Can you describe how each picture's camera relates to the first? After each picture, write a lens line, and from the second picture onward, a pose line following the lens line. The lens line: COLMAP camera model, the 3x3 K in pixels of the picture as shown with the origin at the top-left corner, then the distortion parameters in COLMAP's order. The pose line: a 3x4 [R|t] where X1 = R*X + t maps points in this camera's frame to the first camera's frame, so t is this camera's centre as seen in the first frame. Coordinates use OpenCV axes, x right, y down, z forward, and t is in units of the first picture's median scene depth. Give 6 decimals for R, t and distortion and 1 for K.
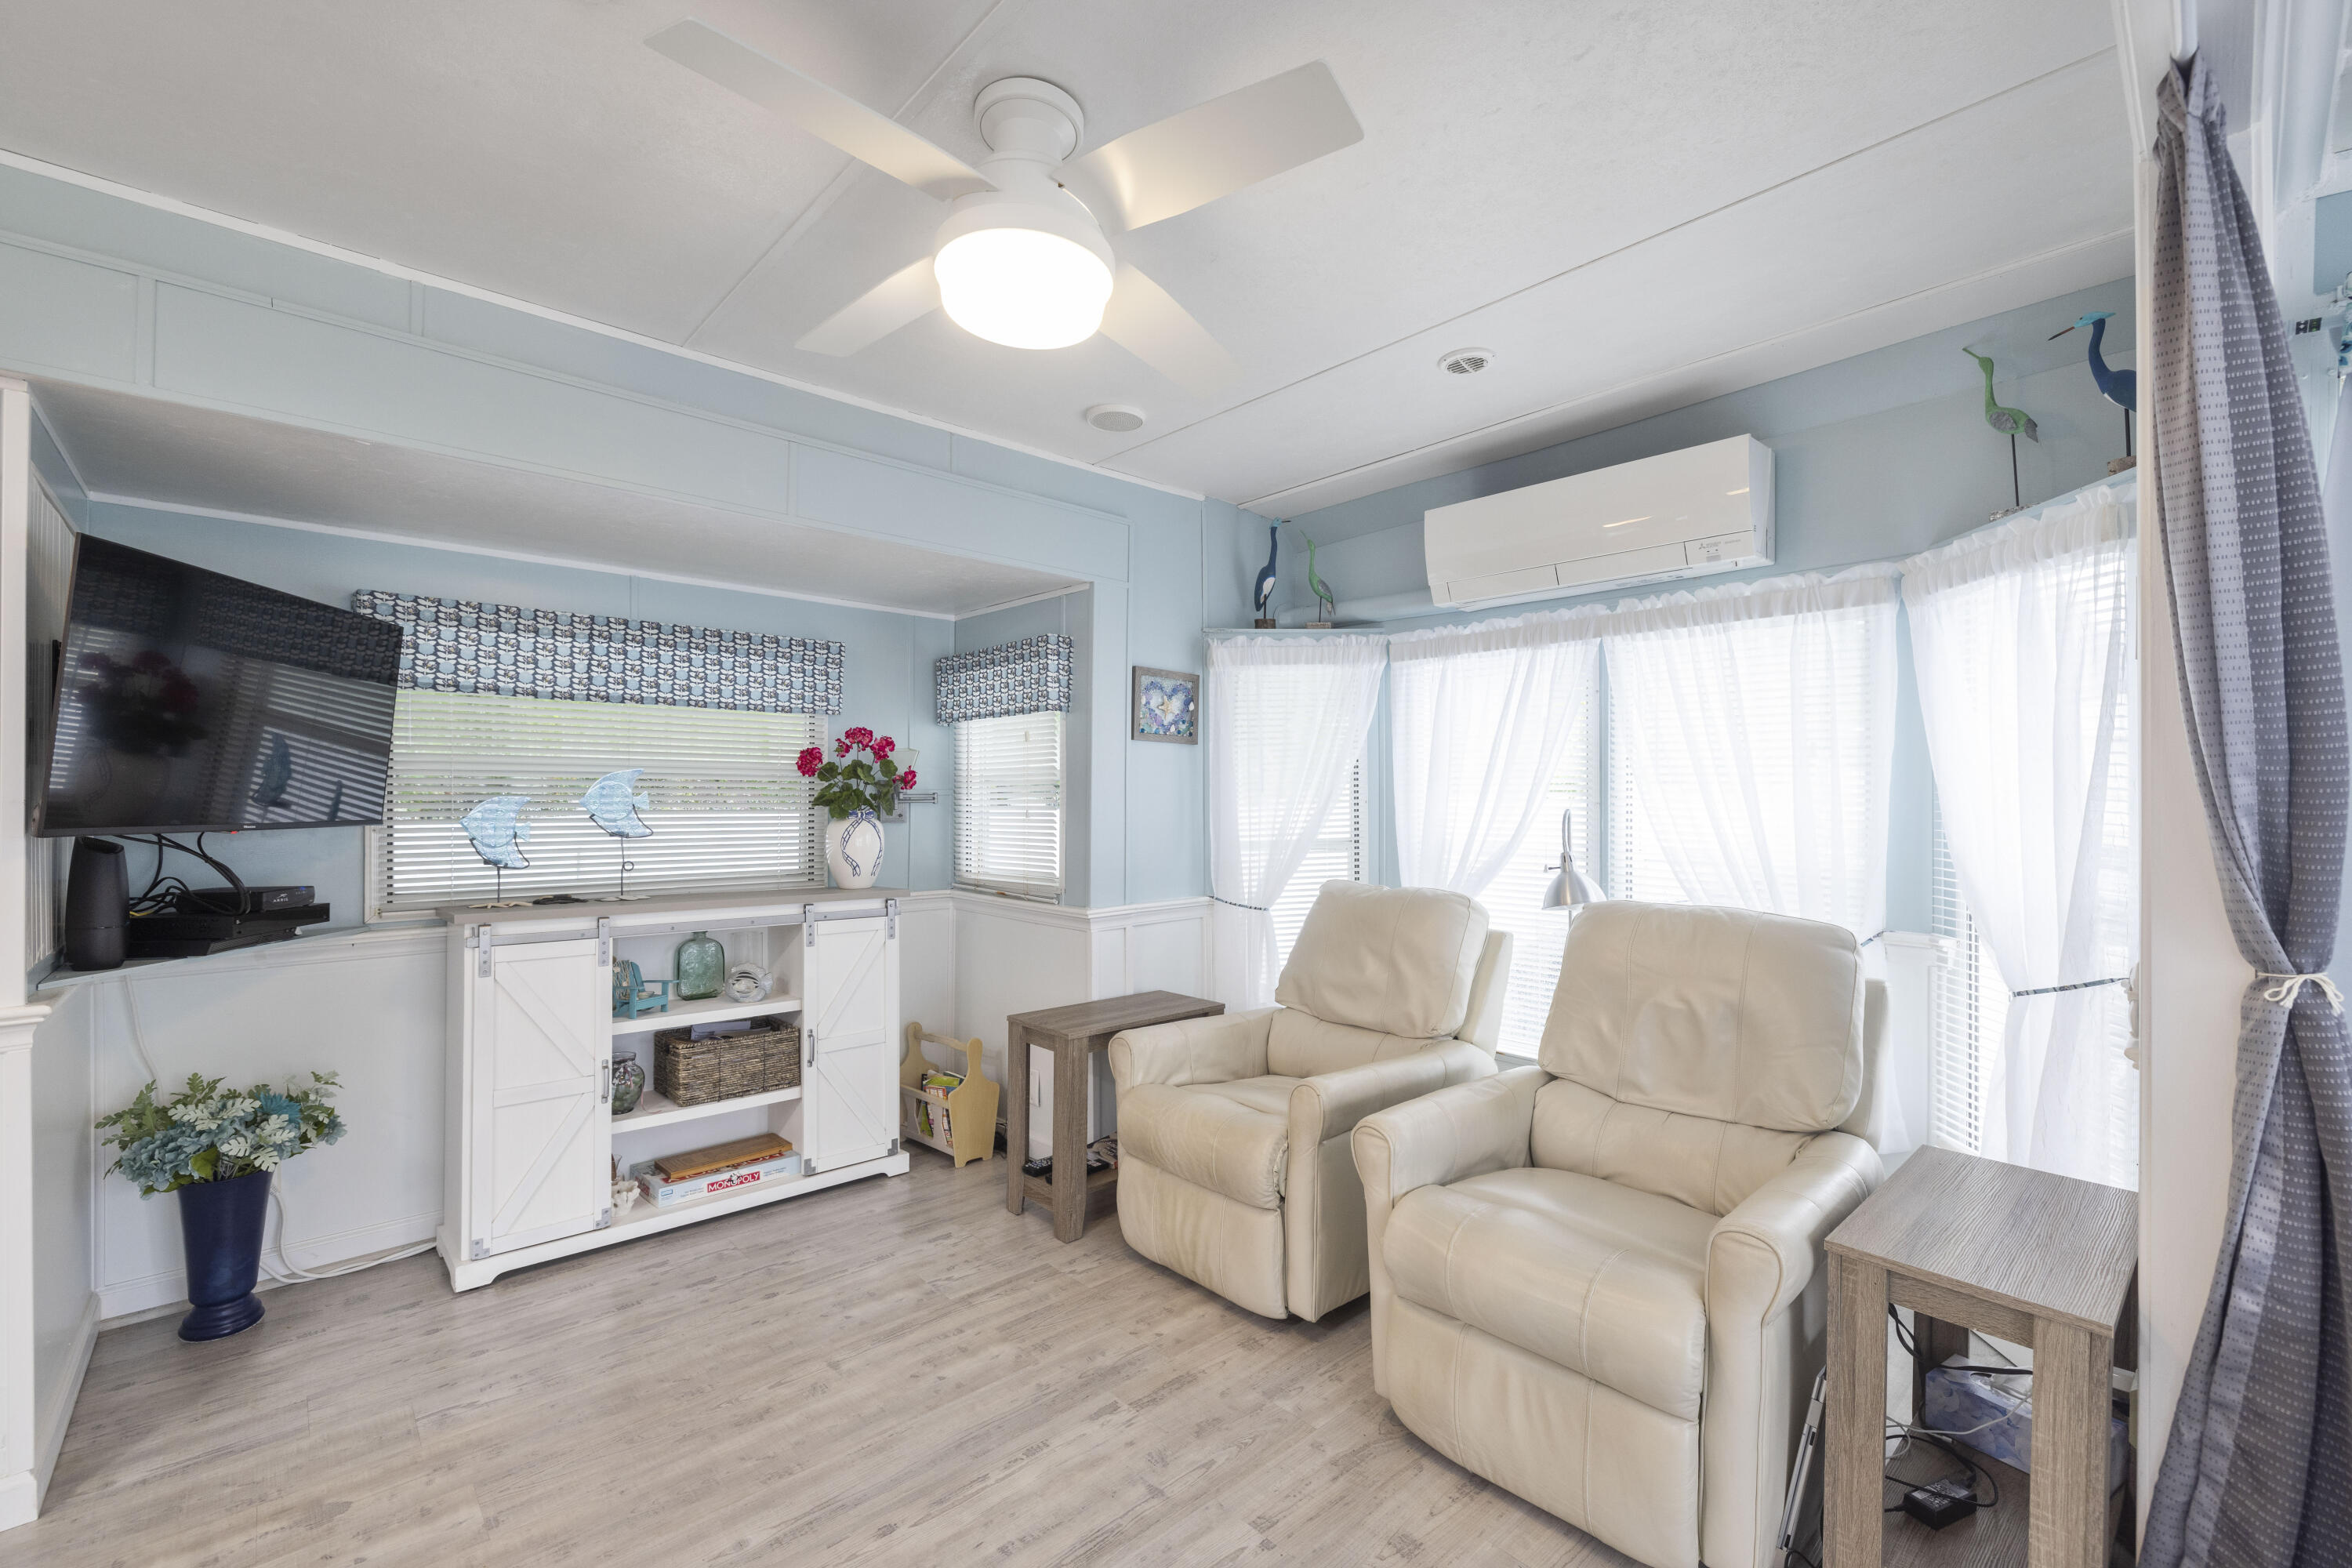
lens RADIAL K [[998.5, 0, 1176.0], [0, 998.5, 784.0], [0, 0, 1]] dist [0.001711, 0.000409]
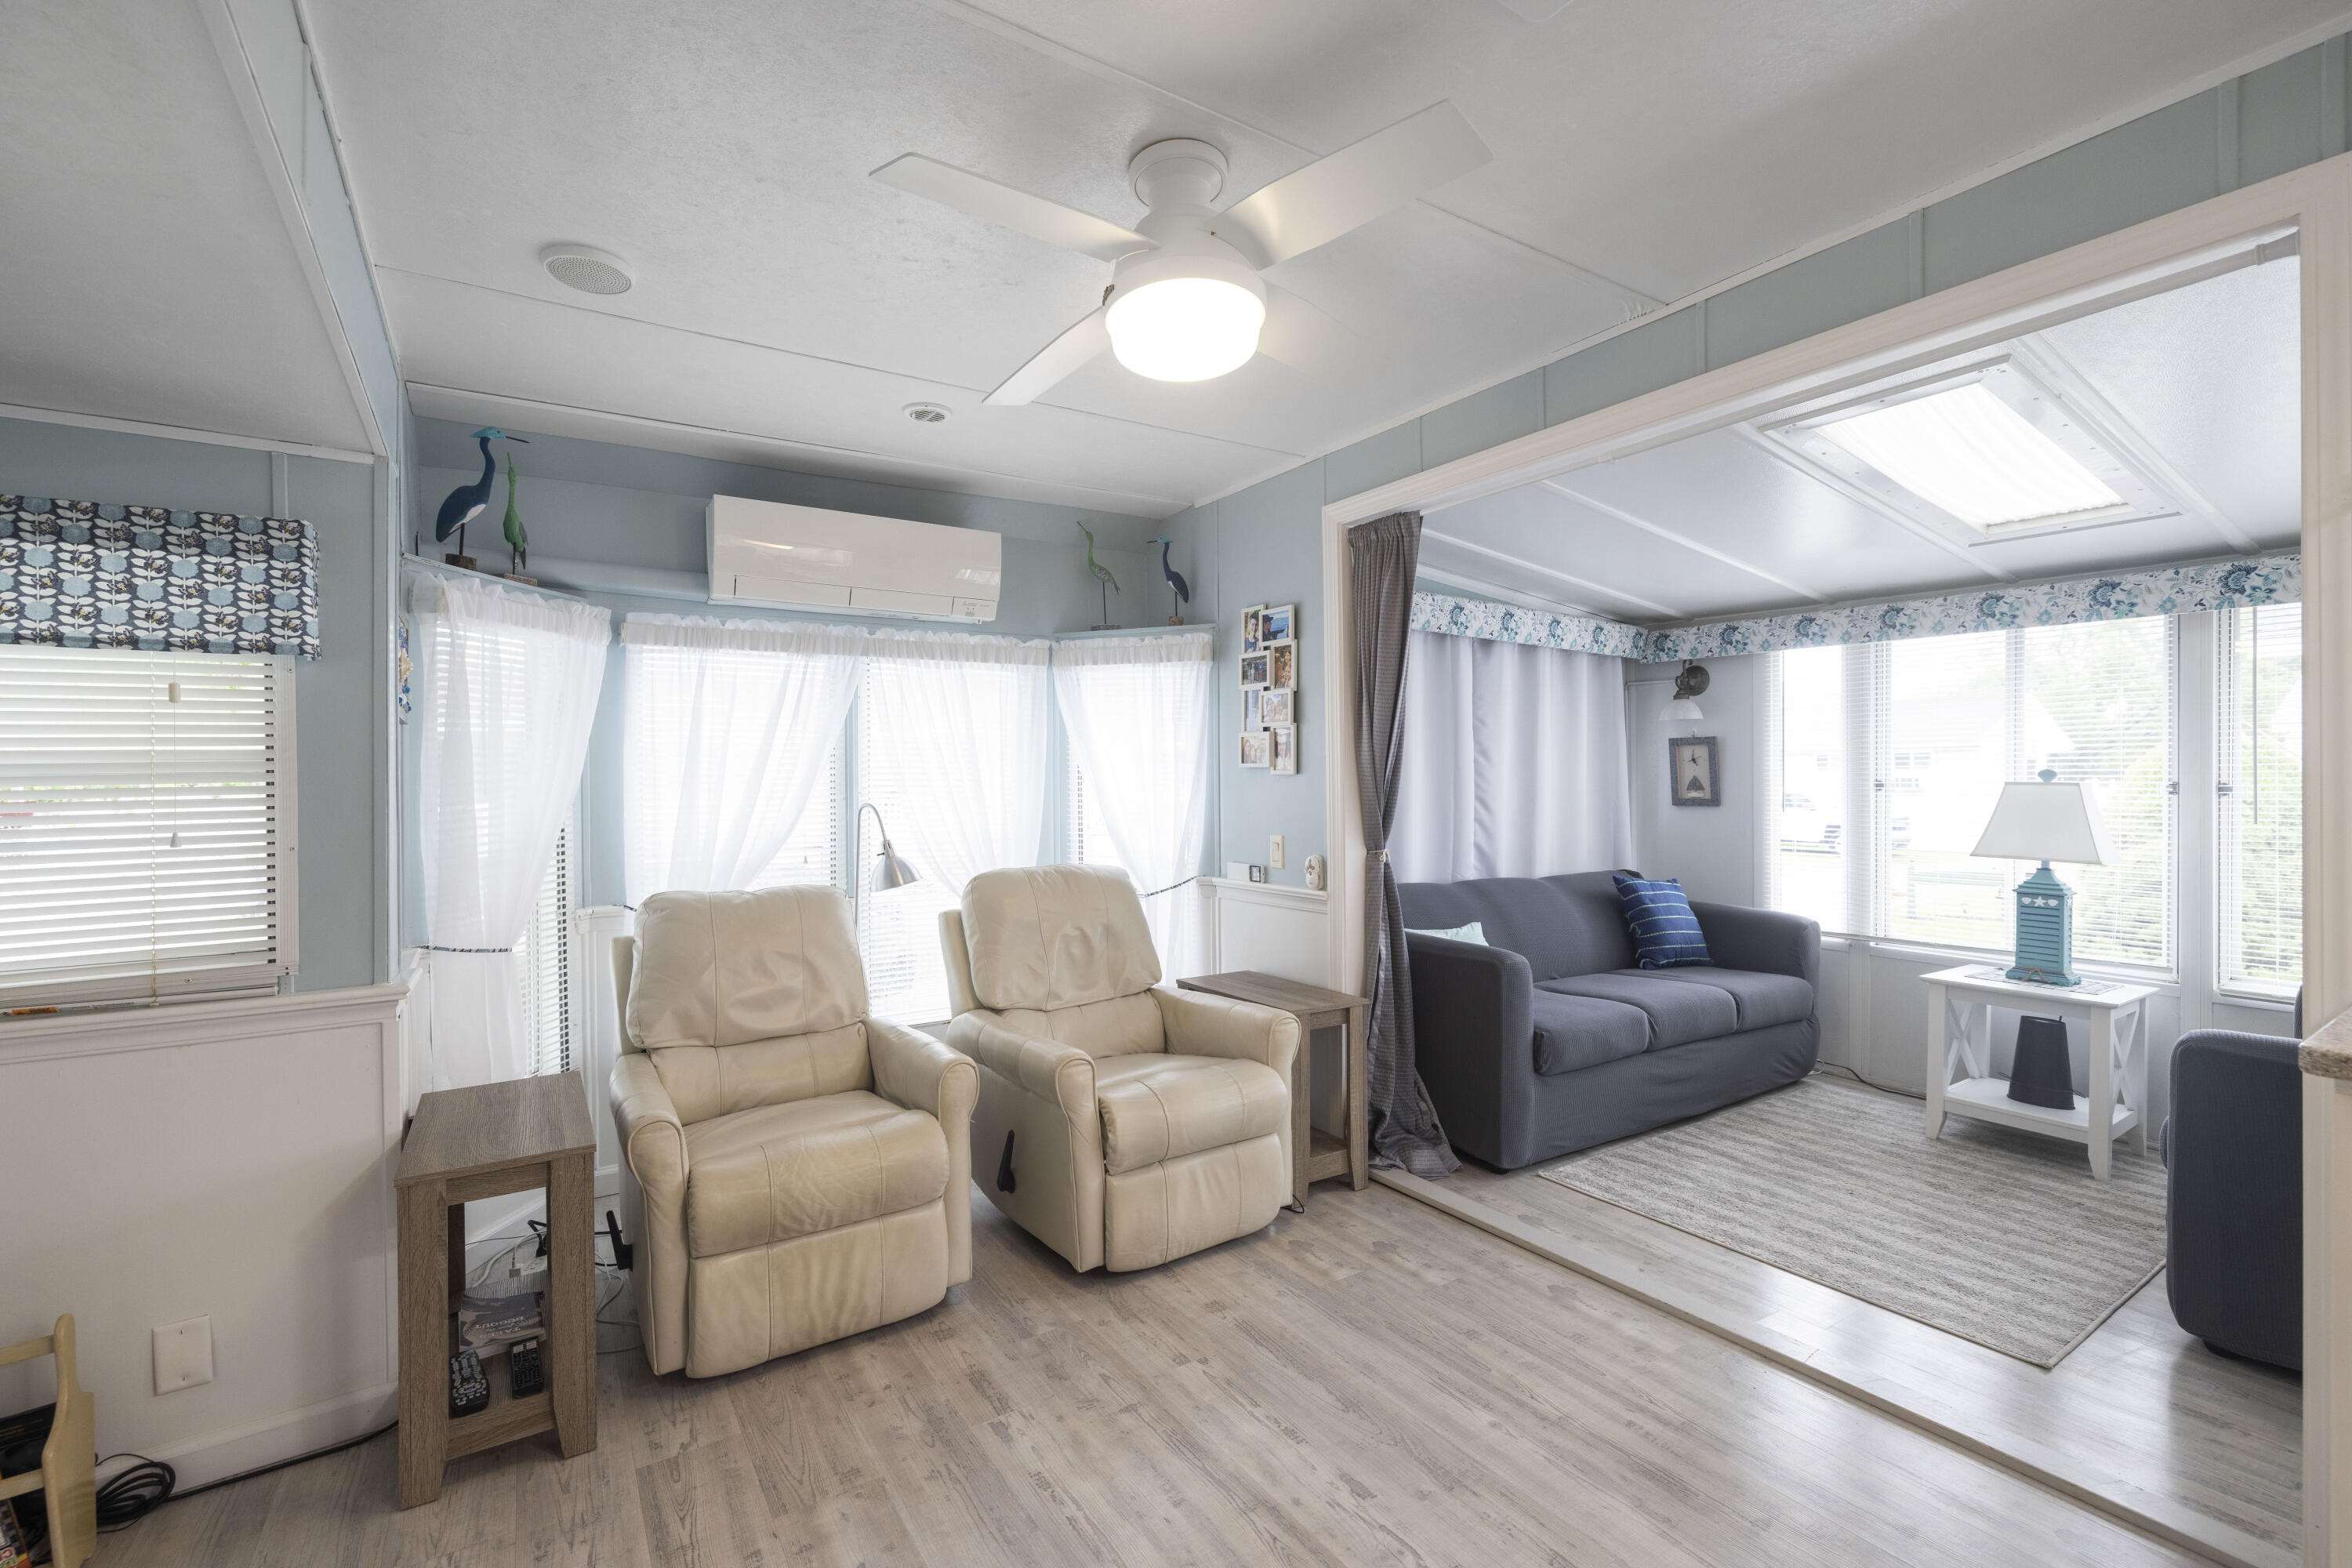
lens RADIAL K [[995.7, 0, 1176.0], [0, 995.7, 784.0], [0, 0, 1]] dist [0.000294, 0.000066]
pose [[0.162487, -0.002813, 0.986707, -0.752748], [0.004017, 0.999990, 0.002190, 0.001710], [-0.986703, 0.003607, 0.162496, 0.514625]]
